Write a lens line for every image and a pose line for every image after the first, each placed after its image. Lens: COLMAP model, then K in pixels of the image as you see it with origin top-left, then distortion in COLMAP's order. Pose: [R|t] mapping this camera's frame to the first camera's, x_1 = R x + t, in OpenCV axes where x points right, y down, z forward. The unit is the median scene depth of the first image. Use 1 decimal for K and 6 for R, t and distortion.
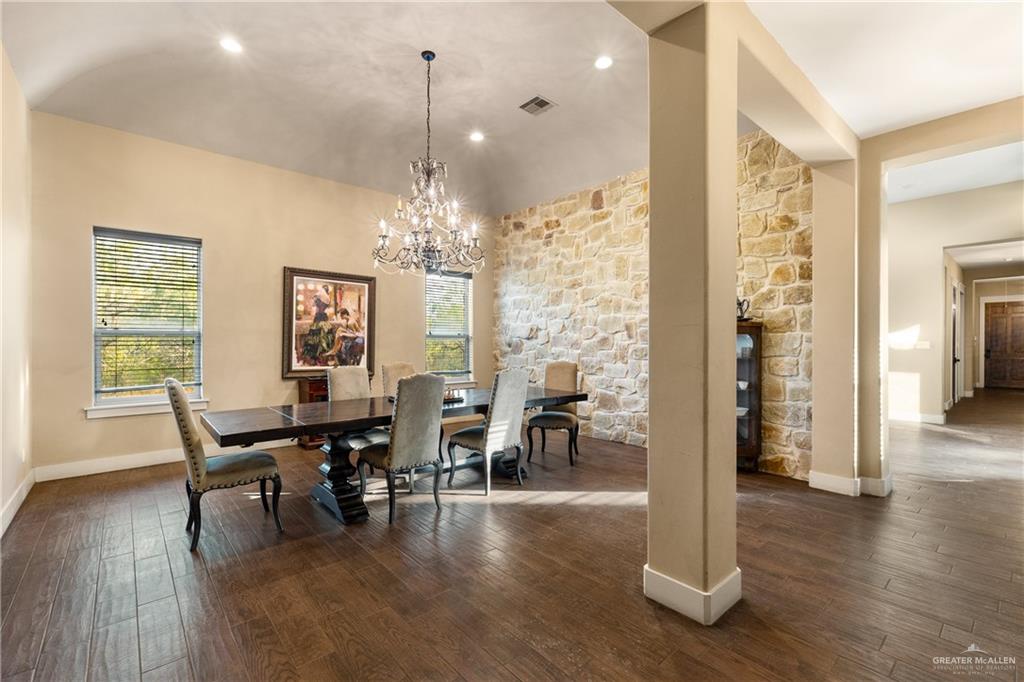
lens RADIAL K [[445.7, 0, 509.6], [0, 445.7, 341.8], [0, 0, 1]] dist [0.005065, 0.001884]
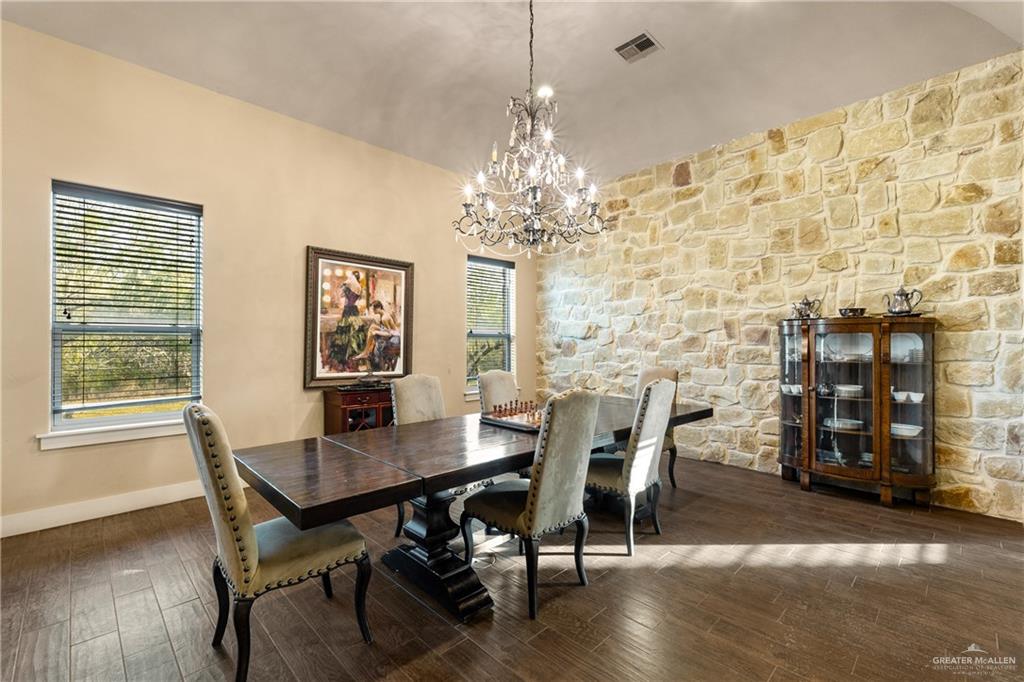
lens RADIAL K [[445.7, 0, 513.0], [0, 445.7, 340.2], [0, 0, 1]] dist [0.005065, 0.001884]
pose [[0.998135, 0.001728, 0.061021, -0.209664], [-0.001508, 0.999992, -0.003639, -0.000231], [-0.061027, 0.003540, 0.998130, 0.213898]]
